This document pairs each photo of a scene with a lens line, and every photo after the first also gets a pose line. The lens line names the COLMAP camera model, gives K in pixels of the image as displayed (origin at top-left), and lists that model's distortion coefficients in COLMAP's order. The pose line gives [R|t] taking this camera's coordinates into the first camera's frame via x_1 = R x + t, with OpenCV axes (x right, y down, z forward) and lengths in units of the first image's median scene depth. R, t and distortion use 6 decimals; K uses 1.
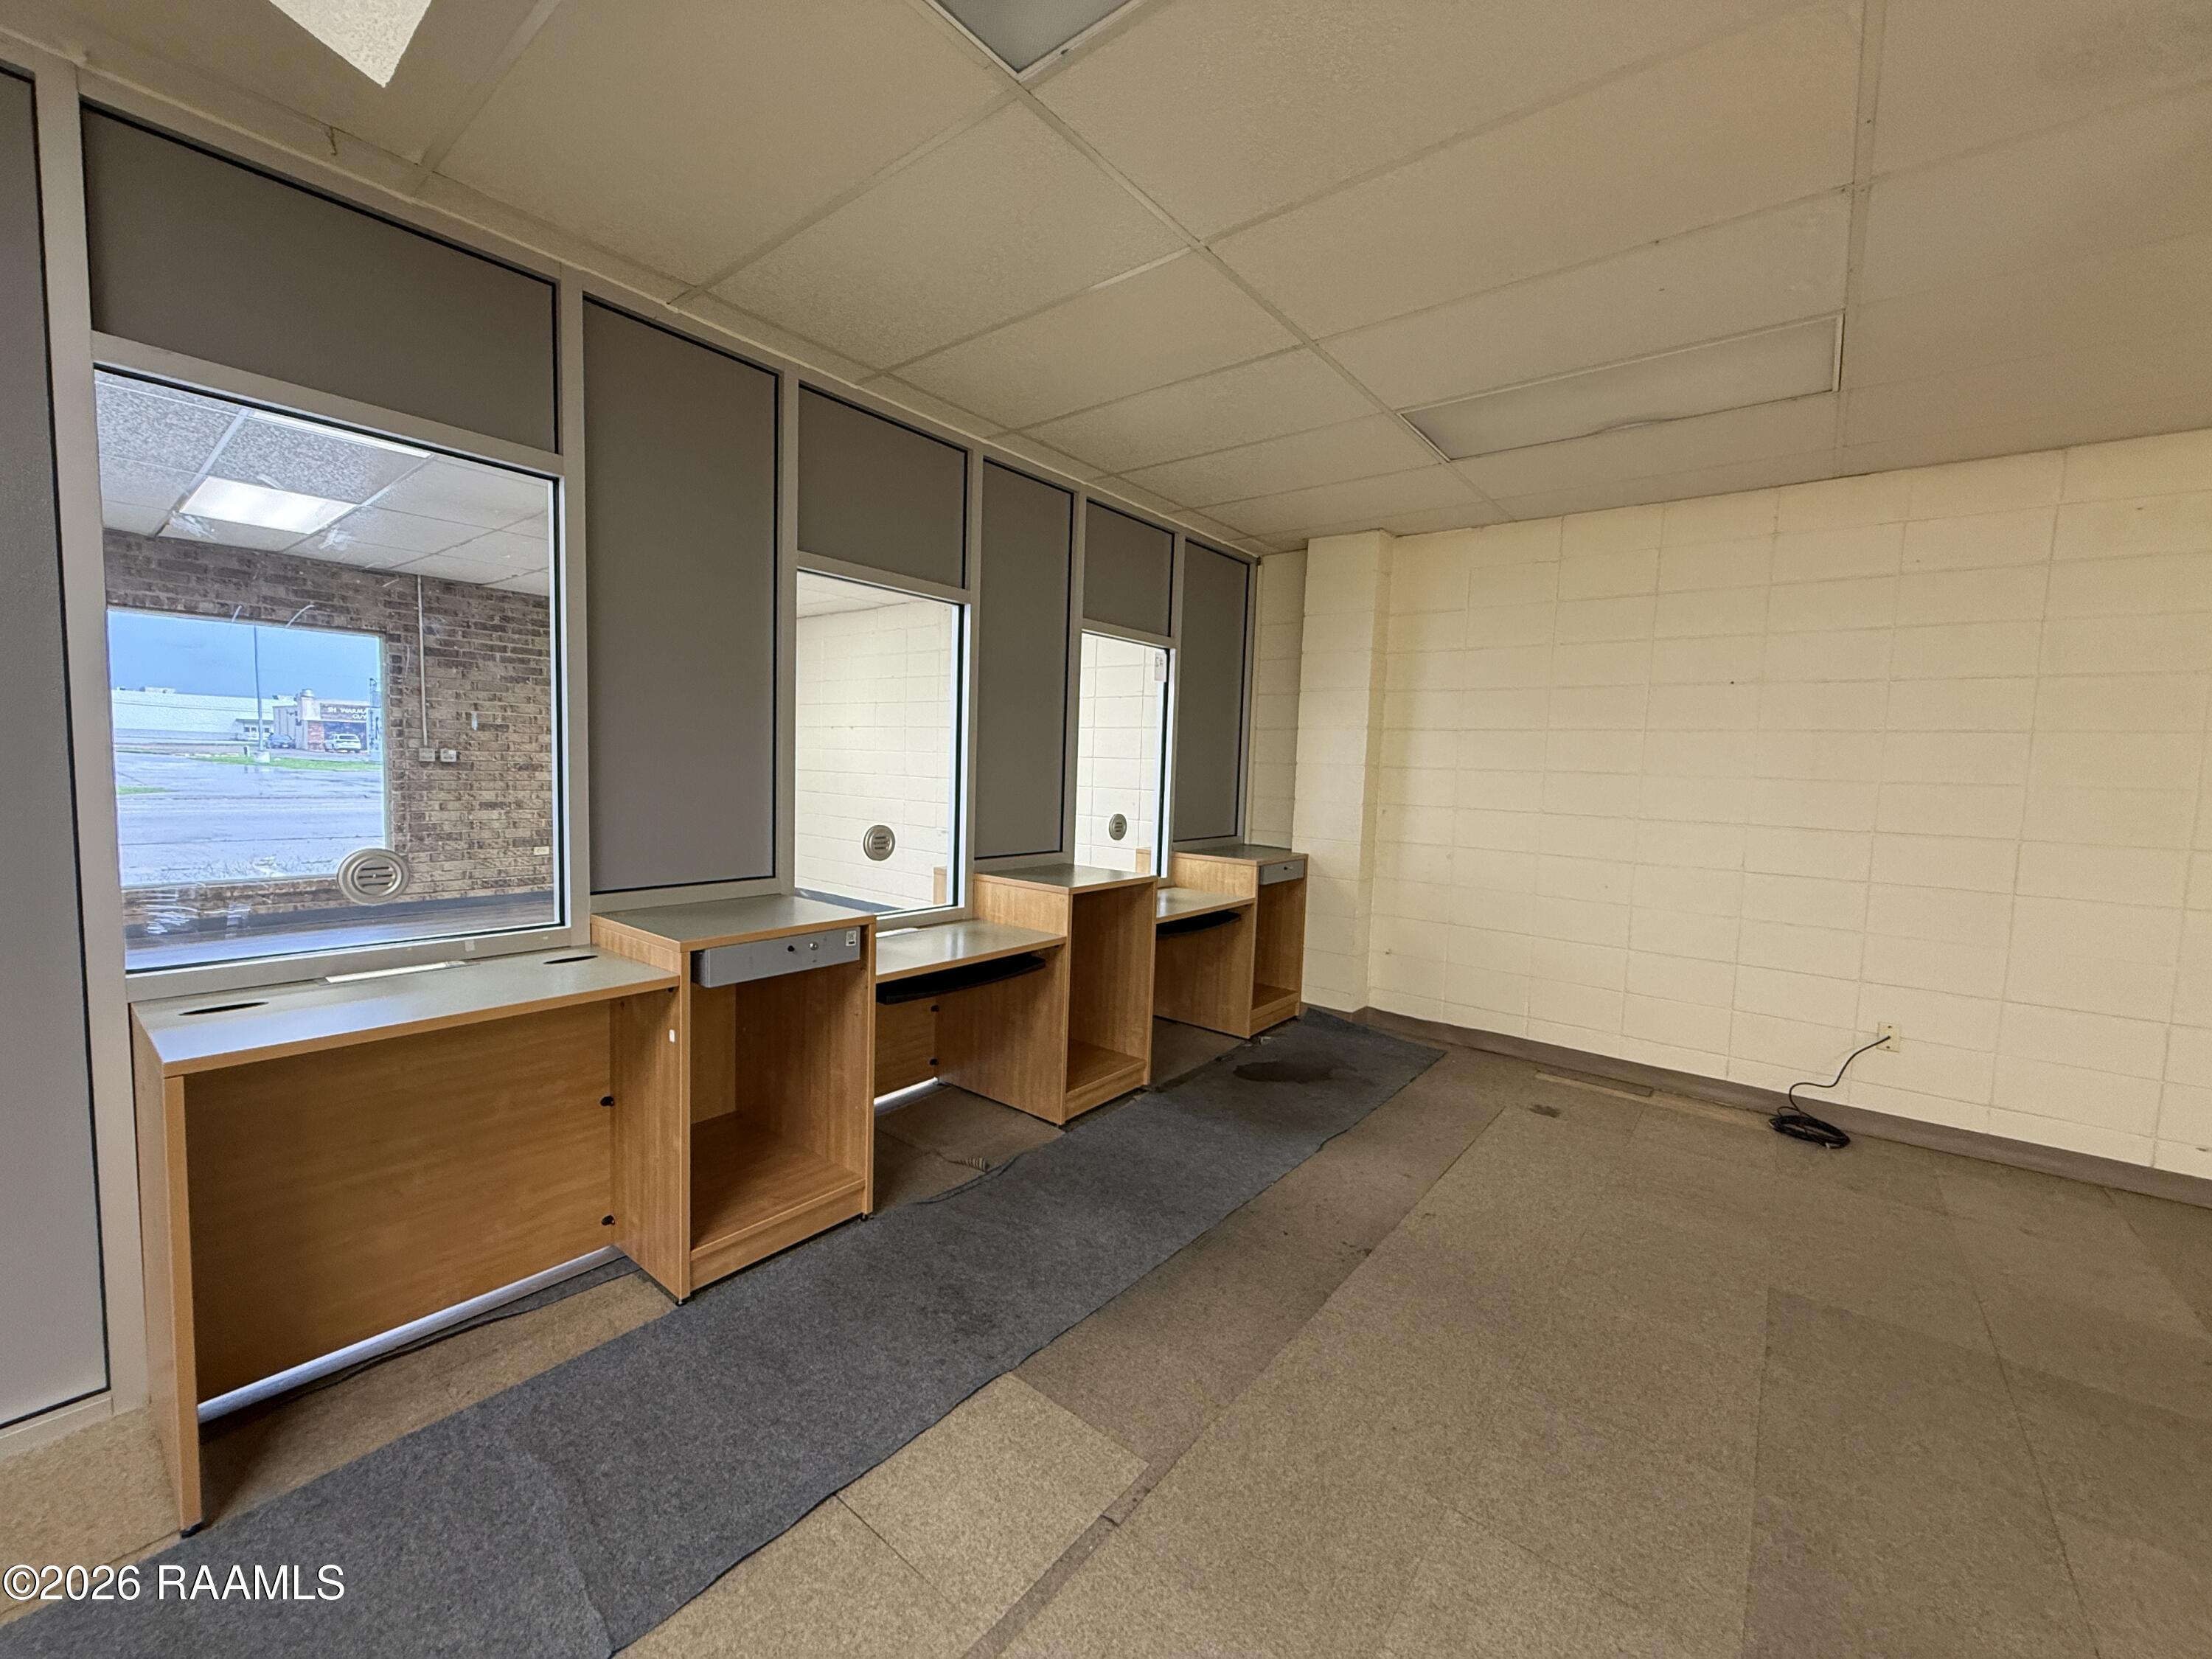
lens RADIAL K [[881.8, 0, 1105.6], [0, 881.8, 827.3], [0, 0, 1]] dist [0.000087, 0.000276]
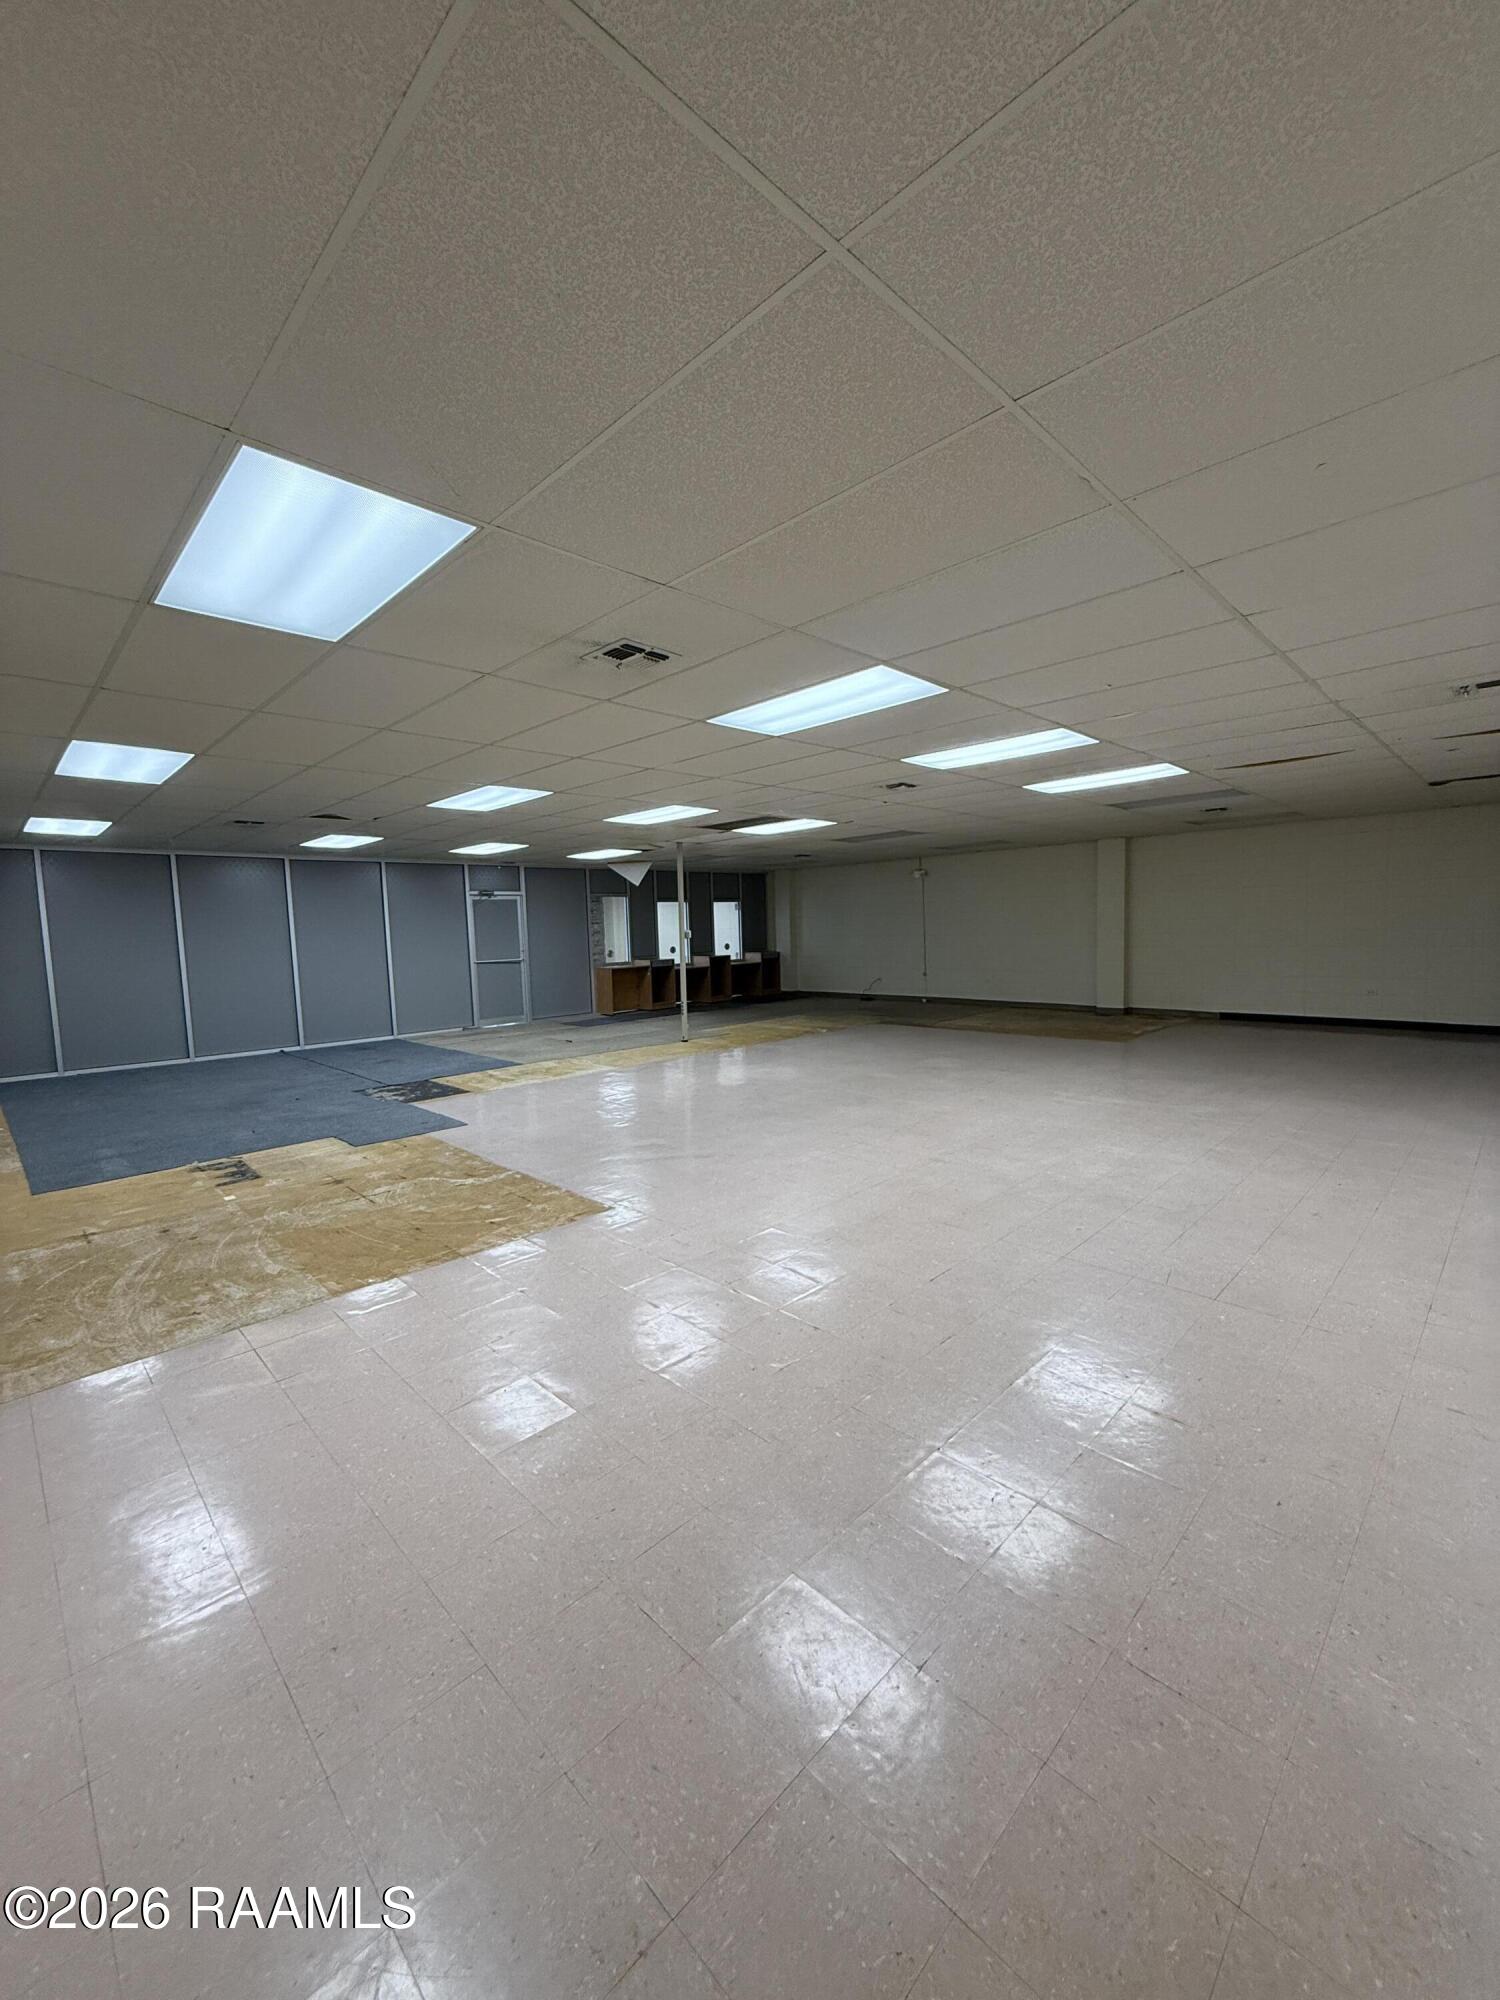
lens RADIAL K [[797.3, 0, 744.2], [0, 797.3, 1003.8], [0, 0, 1]] dist [0.000087, 0.000276]
pose [[0.991719, -0.058786, -0.114182, 0.513488], [0.061585, 0.997878, 0.021139, 0.200000], [0.112697, -0.027996, 0.993235, -2.779445]]
